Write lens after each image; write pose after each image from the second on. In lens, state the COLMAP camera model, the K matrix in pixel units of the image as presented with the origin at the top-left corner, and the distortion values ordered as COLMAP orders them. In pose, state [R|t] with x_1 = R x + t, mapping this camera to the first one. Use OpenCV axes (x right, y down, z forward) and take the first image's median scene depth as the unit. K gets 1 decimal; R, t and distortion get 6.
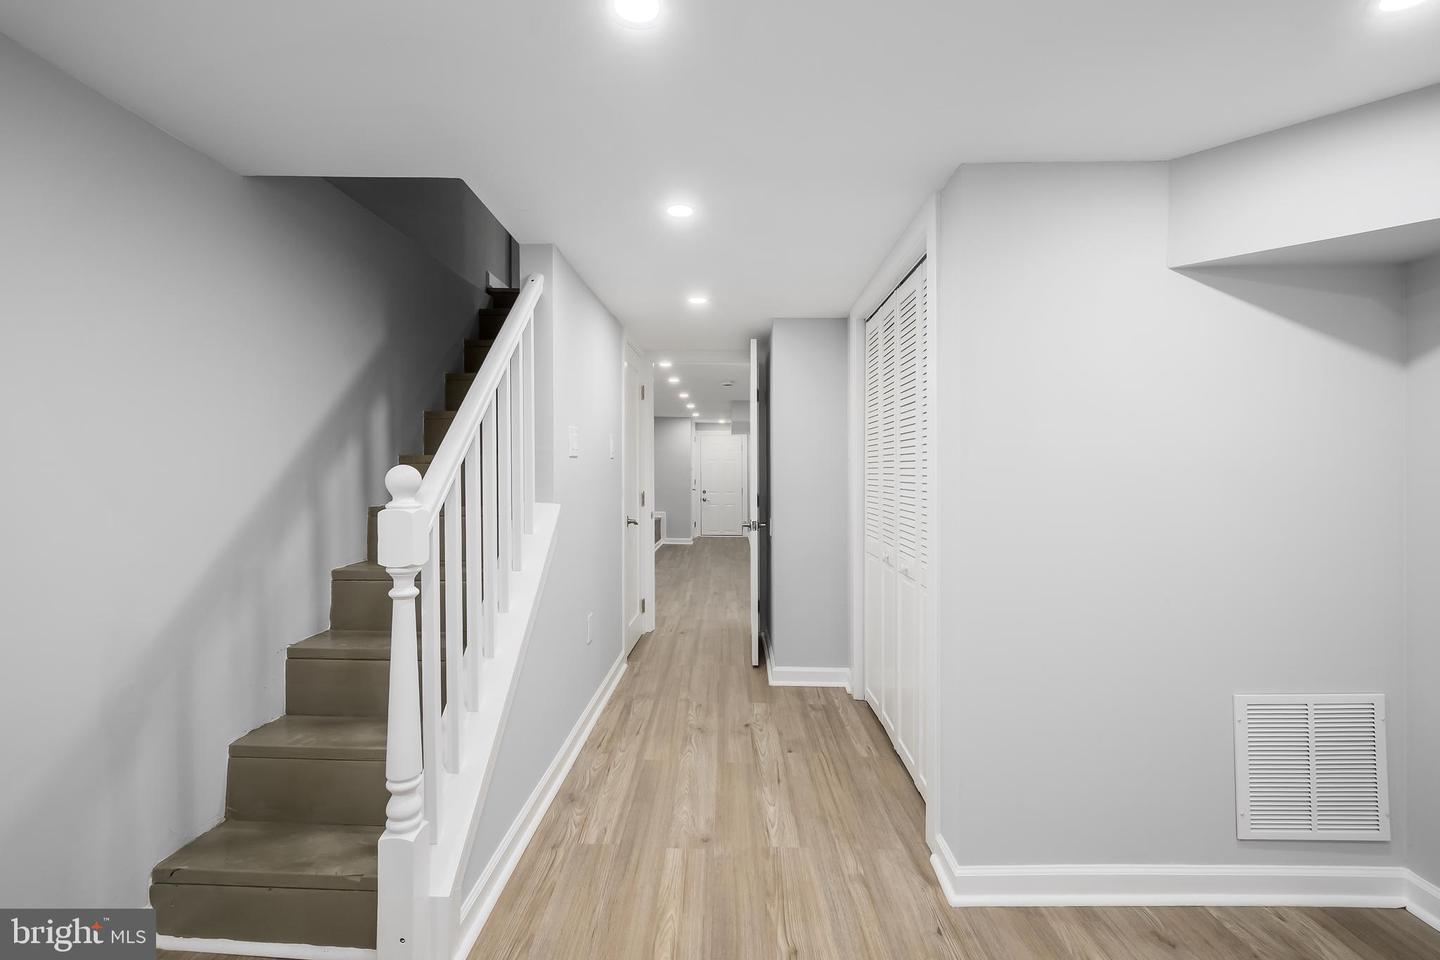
lens RADIAL K [[622.0, 0, 717.8], [0, 622.0, 474.8], [0, 0, 1]] dist [-0.000553, 0.000656]
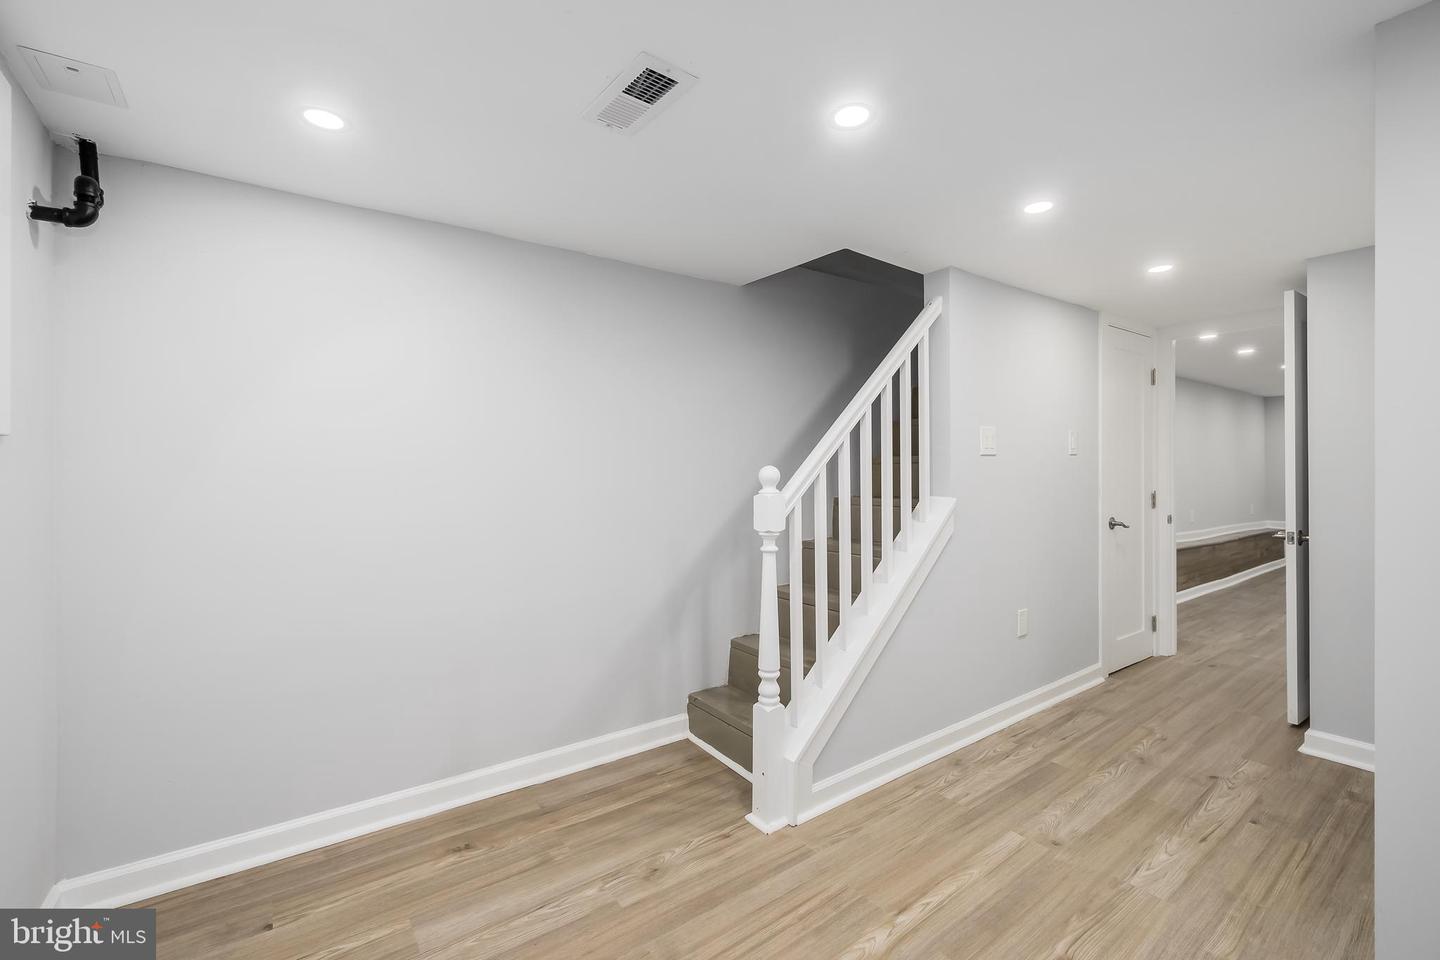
lens RADIAL K [[622.0, 0, 717.8], [0, 622.0, 474.8], [0, 0, 1]] dist [-0.000553, 0.000656]
pose [[0.610212, -0.005656, -0.792218, 0.443985], [0.004835, 0.999982, -0.003415, 0.008171], [0.792224, -0.001747, 0.610228, -0.018296]]
